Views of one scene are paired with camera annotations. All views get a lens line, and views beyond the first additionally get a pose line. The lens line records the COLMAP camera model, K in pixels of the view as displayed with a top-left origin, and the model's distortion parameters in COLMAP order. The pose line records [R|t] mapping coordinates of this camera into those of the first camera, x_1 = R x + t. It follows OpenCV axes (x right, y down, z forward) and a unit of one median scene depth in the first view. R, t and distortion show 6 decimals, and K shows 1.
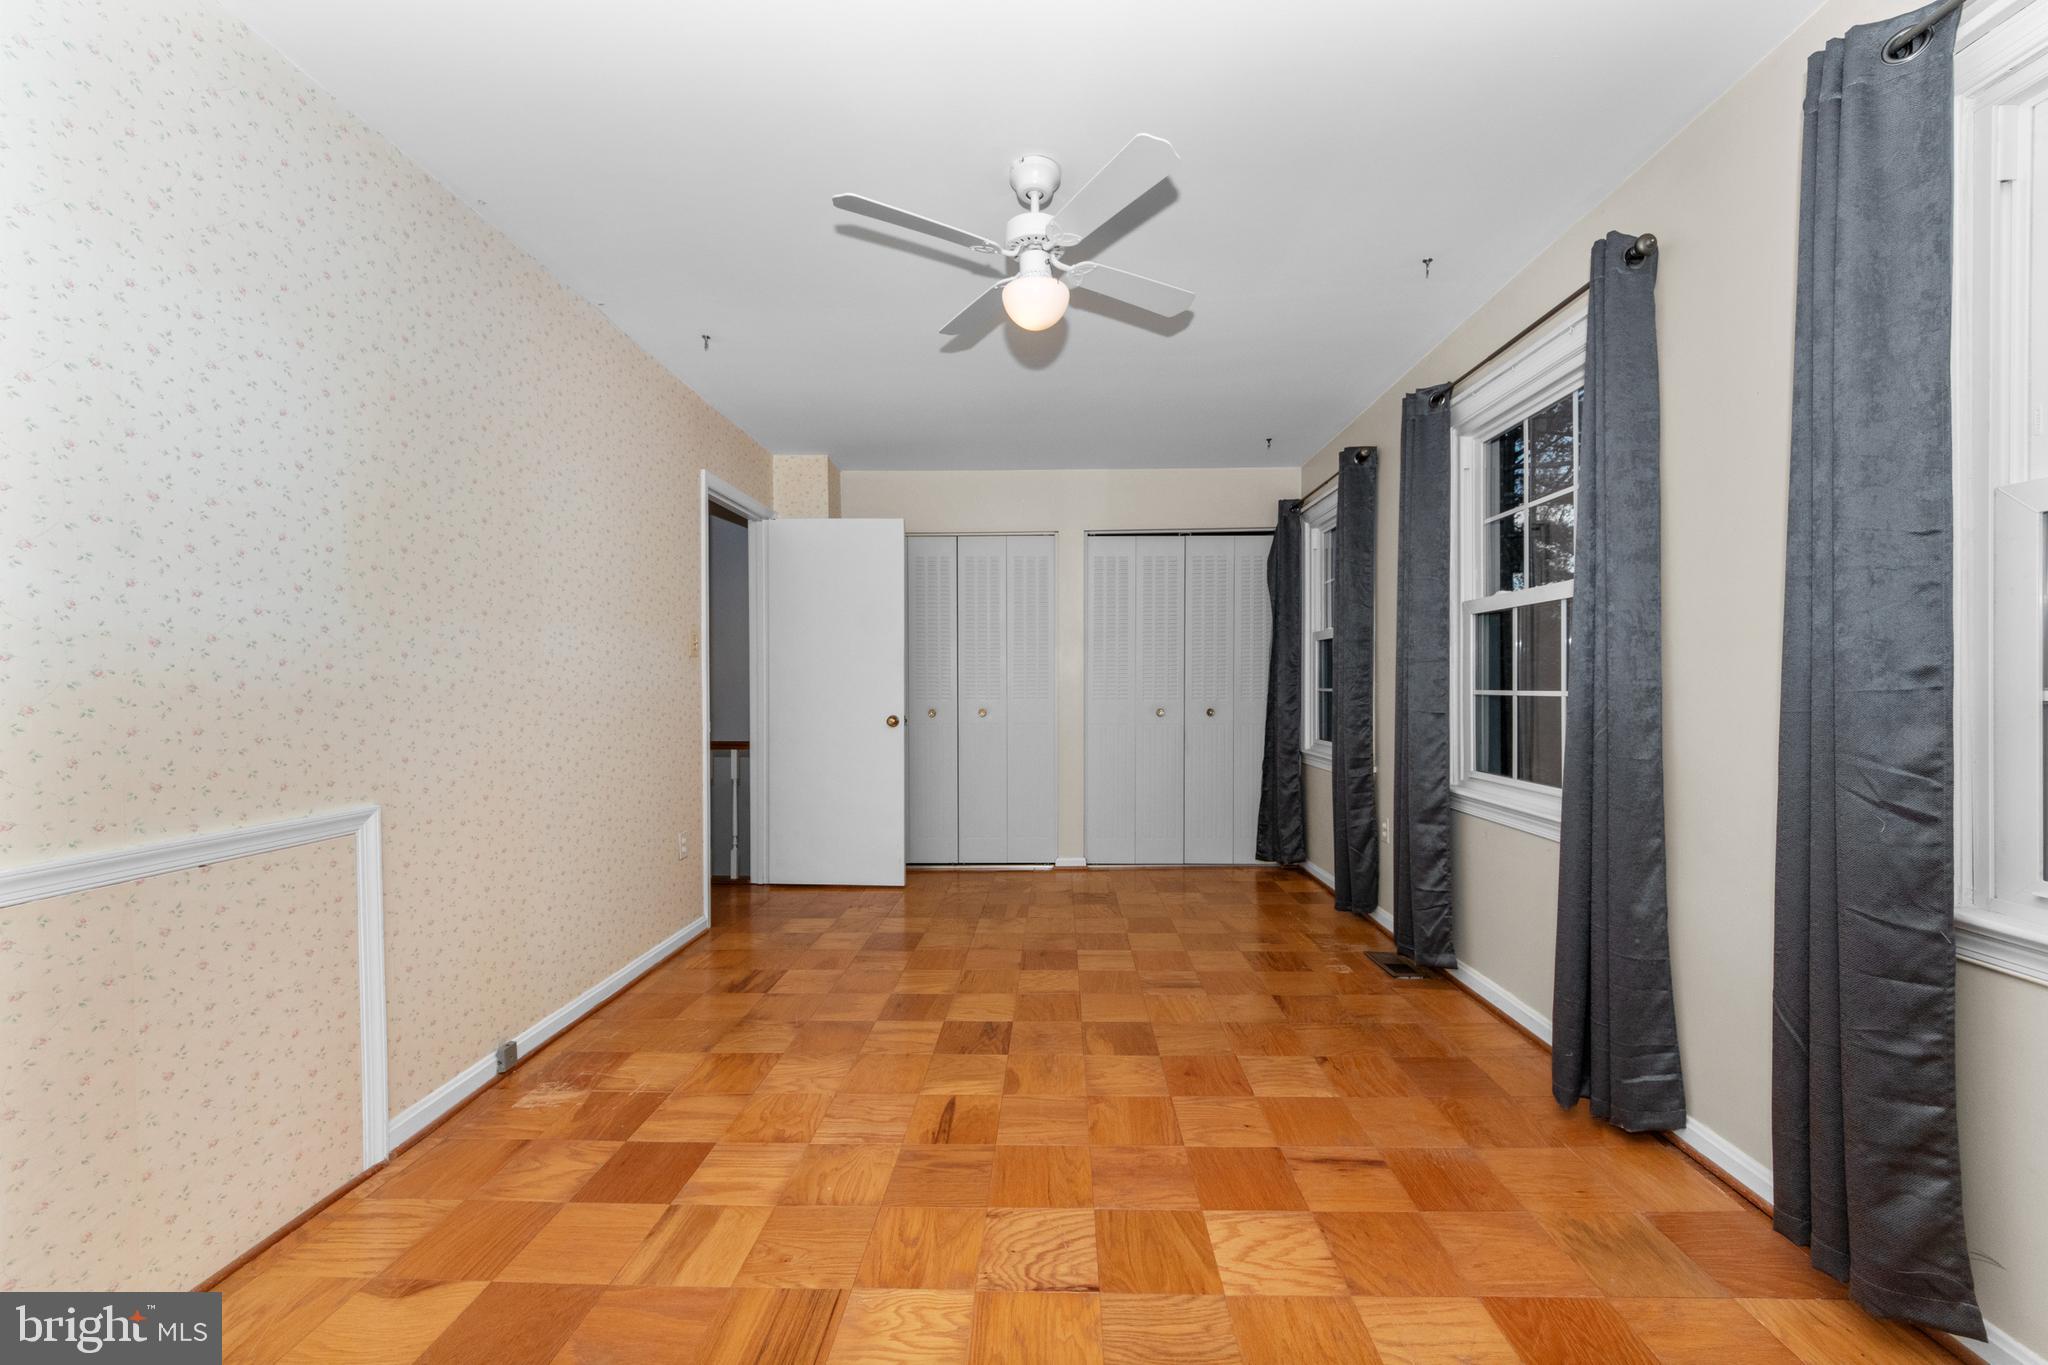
lens RADIAL K [[772.8, 0, 1036.3], [0, 772.8, 683.5], [0, 0, 1]] dist [0.005421, -0.005783]
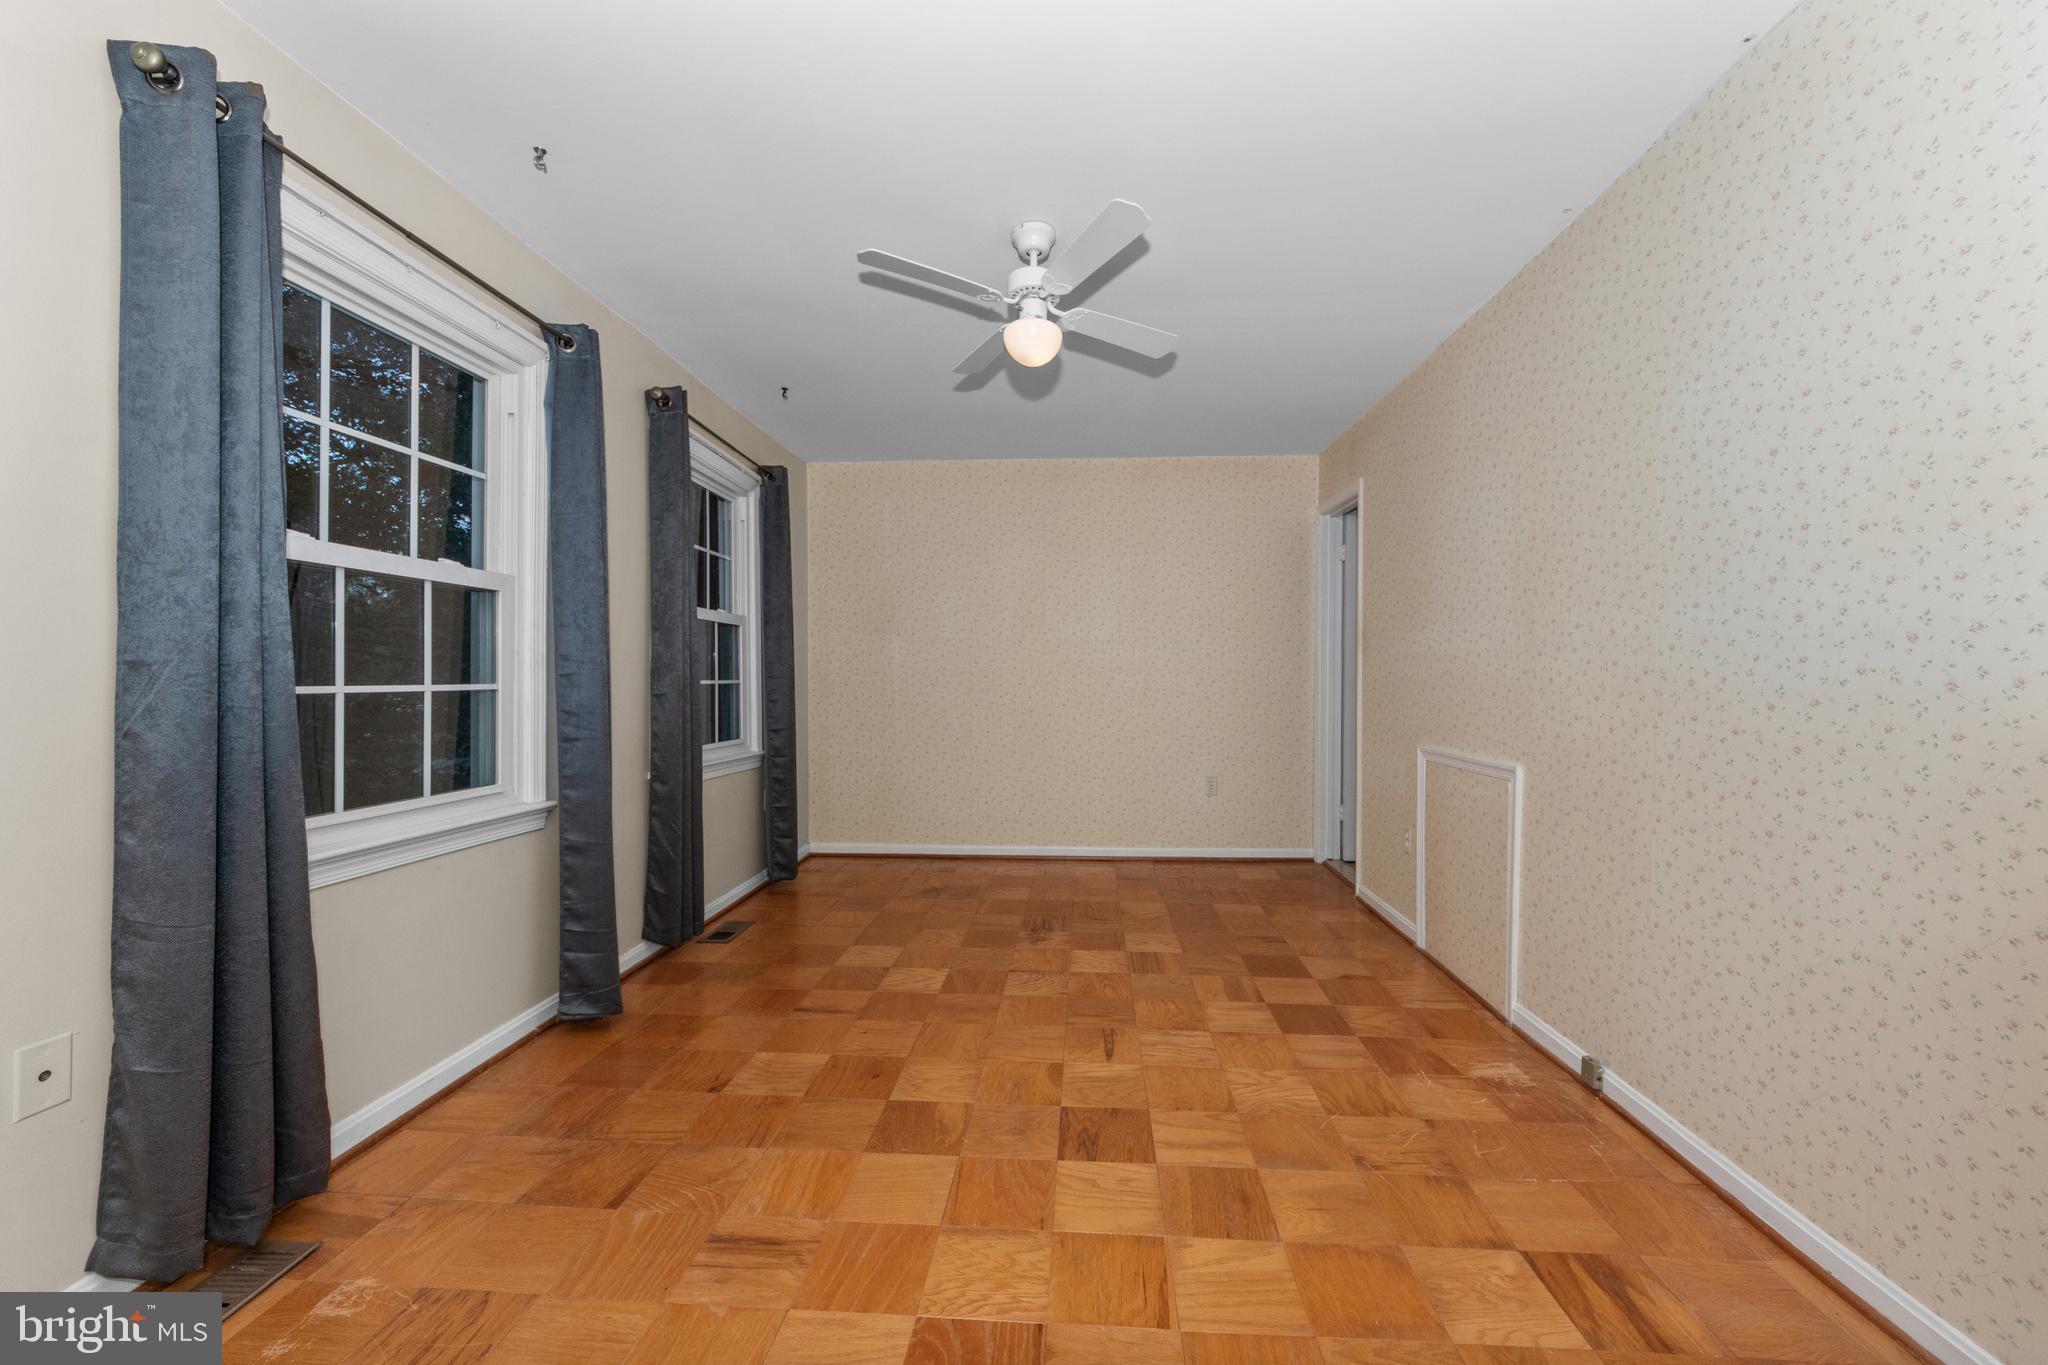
lens RADIAL K [[772.8, 0, 1040.5], [0, 772.8, 687.2], [0, 0, 1]] dist [0.005421, -0.005783]
pose [[-0.999517, -0.000111, 0.031078, -0.035191], [0.000161, 0.999962, 0.008752, 0.004128], [-0.031078, 0.008753, -0.999479, 1.628594]]
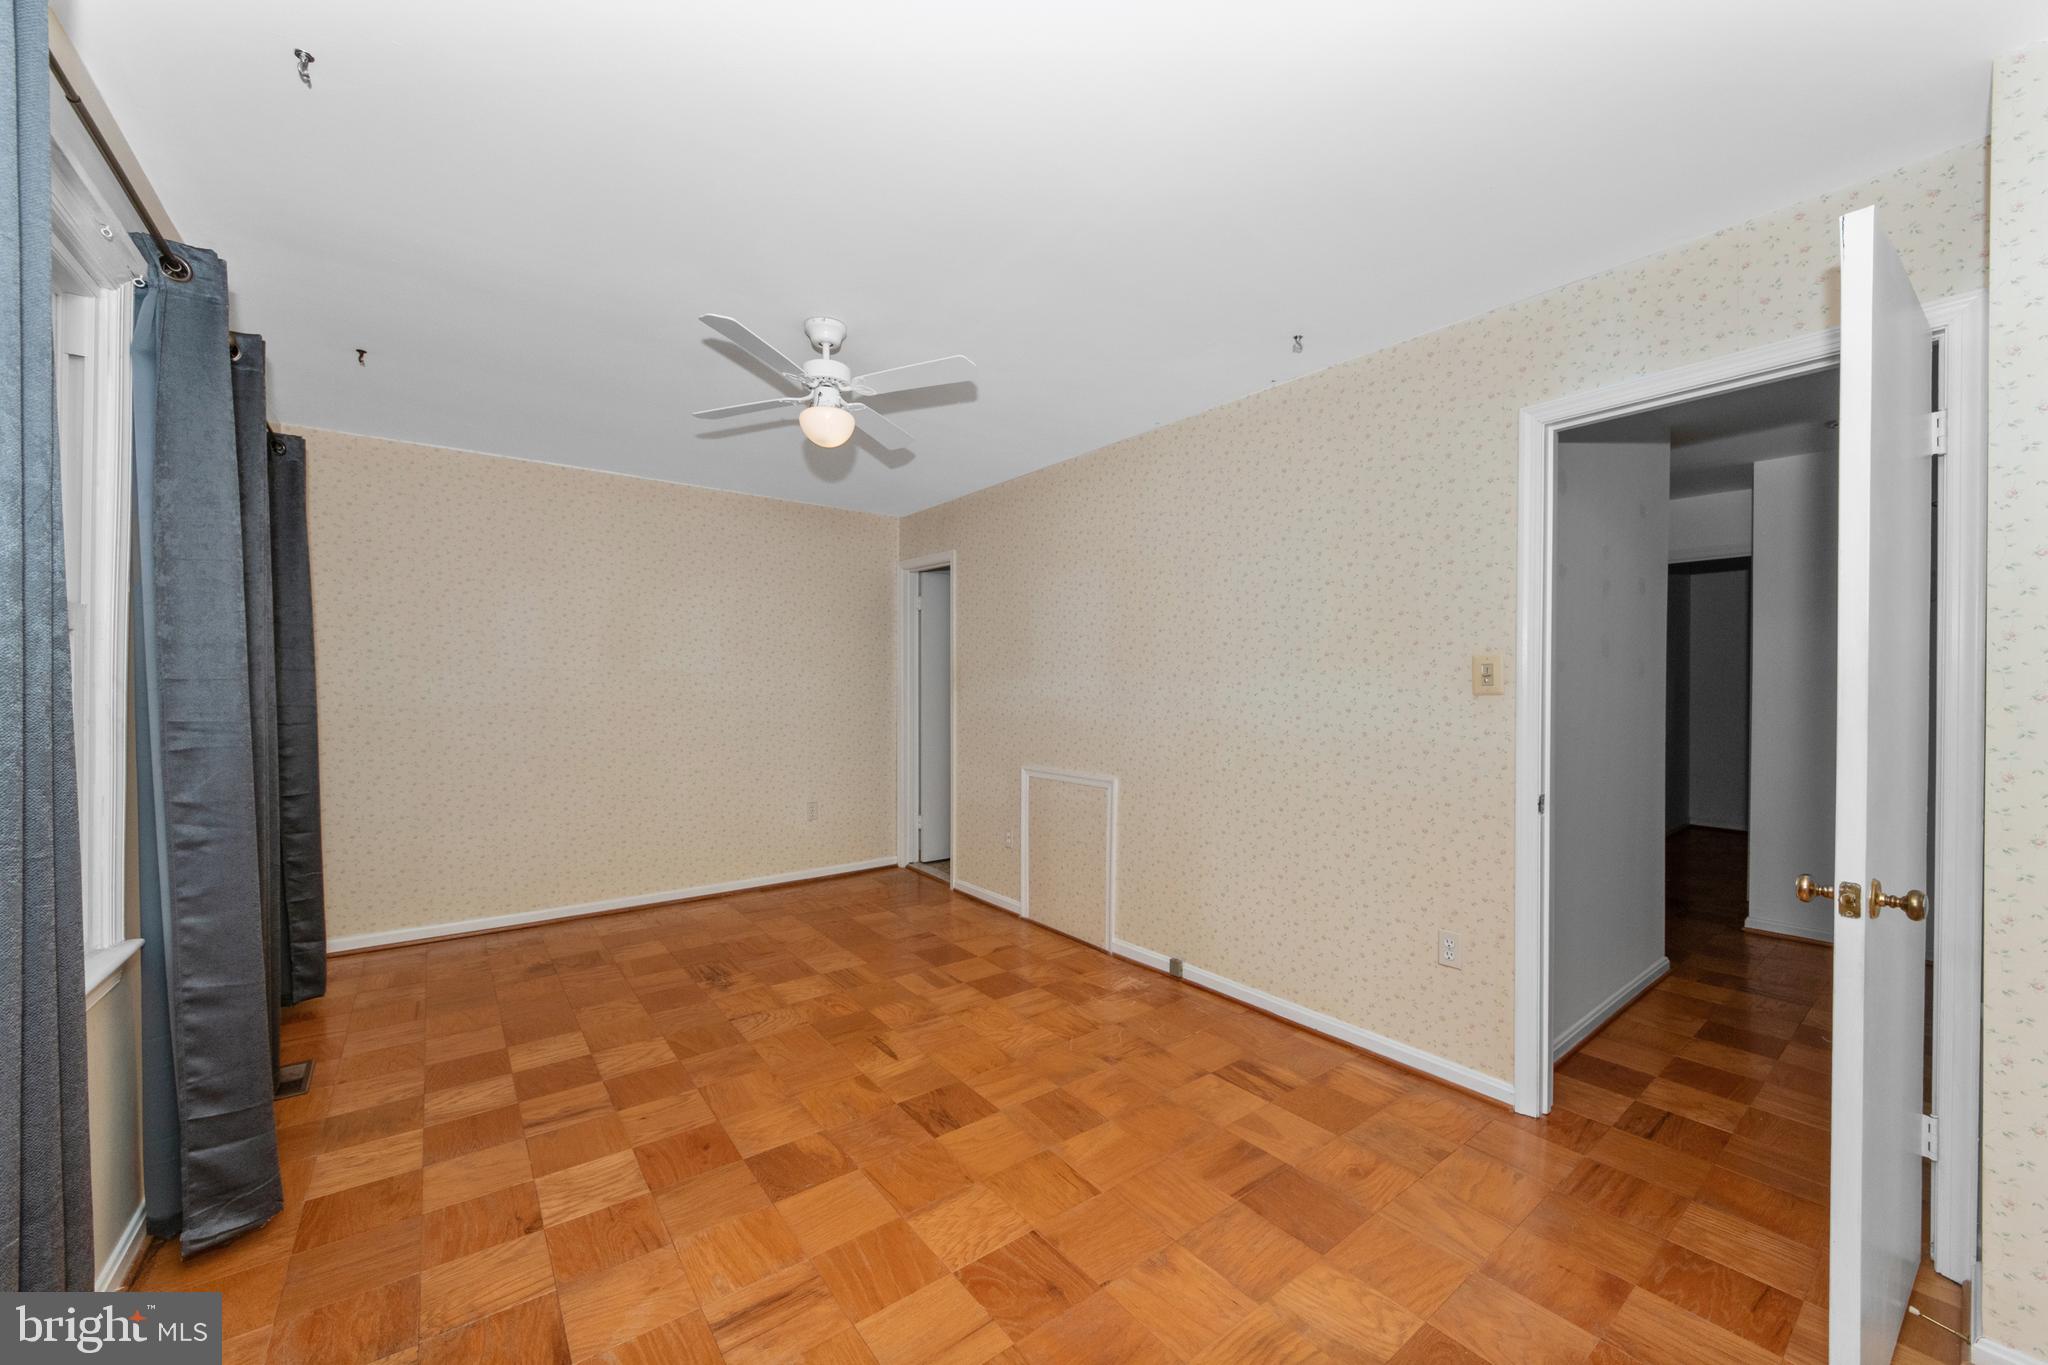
lens RADIAL K [[772.8, 0, 1031.7], [0, 772.8, 684.8], [0, 0, 1]] dist [0.005421, -0.005783]
pose [[-0.773428, -0.003179, -0.633876, 0.408843], [0.000305, 0.999985, -0.005387, -0.051672], [0.633884, -0.004360, -0.773416, 1.655964]]
